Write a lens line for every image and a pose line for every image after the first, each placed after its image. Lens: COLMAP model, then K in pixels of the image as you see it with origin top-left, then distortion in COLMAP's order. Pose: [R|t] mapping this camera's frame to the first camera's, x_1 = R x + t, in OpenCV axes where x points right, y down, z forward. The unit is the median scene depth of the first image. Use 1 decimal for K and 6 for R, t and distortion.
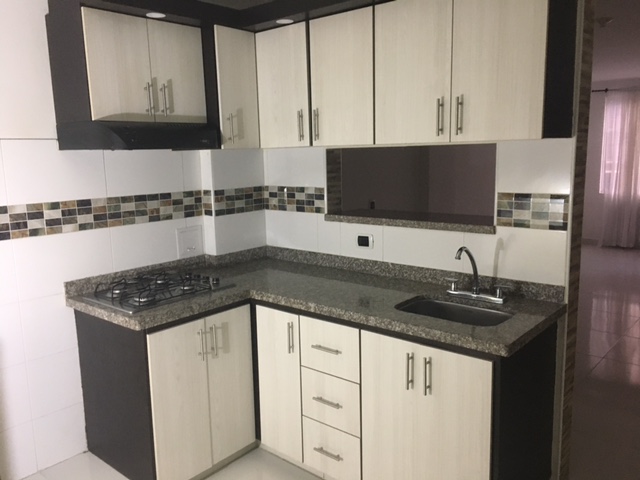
lens RADIAL K [[543.4, 0, 318.4], [0, 543.4, 239.2], [0, 0, 1]] dist [0.068855, -0.084788]
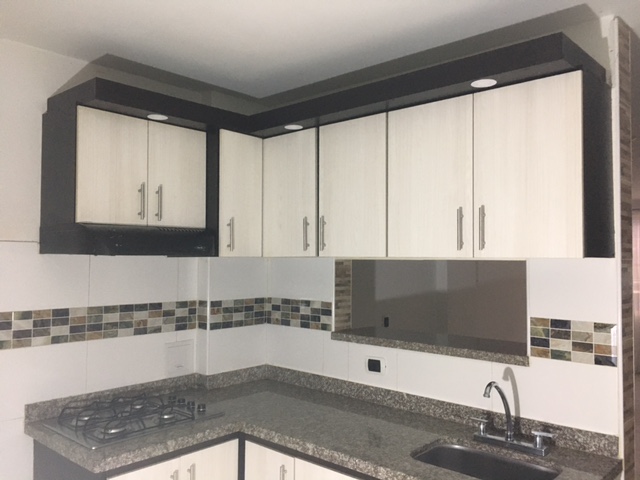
lens RADIAL K [[543.4, 0, 318.4], [0, 543.4, 239.2], [0, 0, 1]] dist [0.068855, -0.084788]
pose [[0.999066, 0.029364, -0.031708, 0.016371], [-0.035035, 0.979889, -0.196444, -0.021846], [0.025302, 0.197372, 0.980002, 0.109515]]
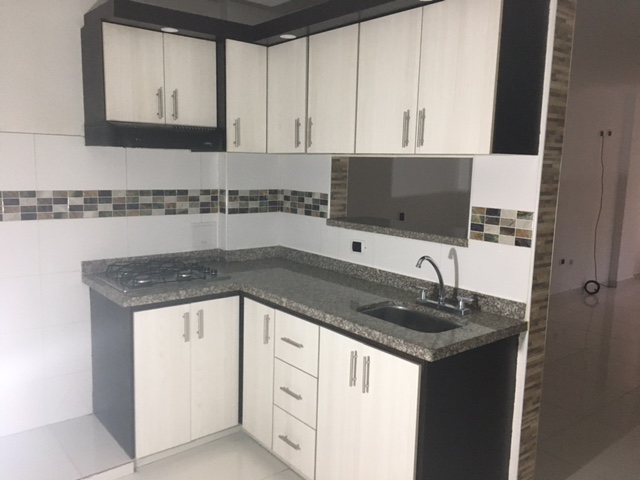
lens RADIAL K [[543.4, 0, 318.4], [0, 543.4, 239.2], [0, 0, 1]] dist [0.068855, -0.084788]
pose [[0.982560, 0.073388, -0.170849, 0.205494], [-0.077021, 0.996921, -0.014723, 0.011188], [0.169242, 0.027625, 0.985187, -0.039260]]
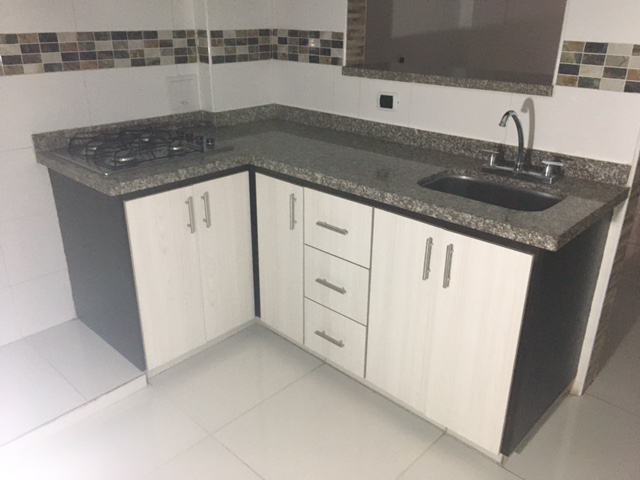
lens RADIAL K [[543.4, 0, 318.4], [0, 543.4, 239.2], [0, 0, 1]] dist [0.068855, -0.084788]
pose [[0.998218, 0.049333, -0.033580, 0.018736], [-0.039912, 0.970218, 0.238921, 0.013713], [0.044366, -0.237155, 0.970458, 0.145402]]
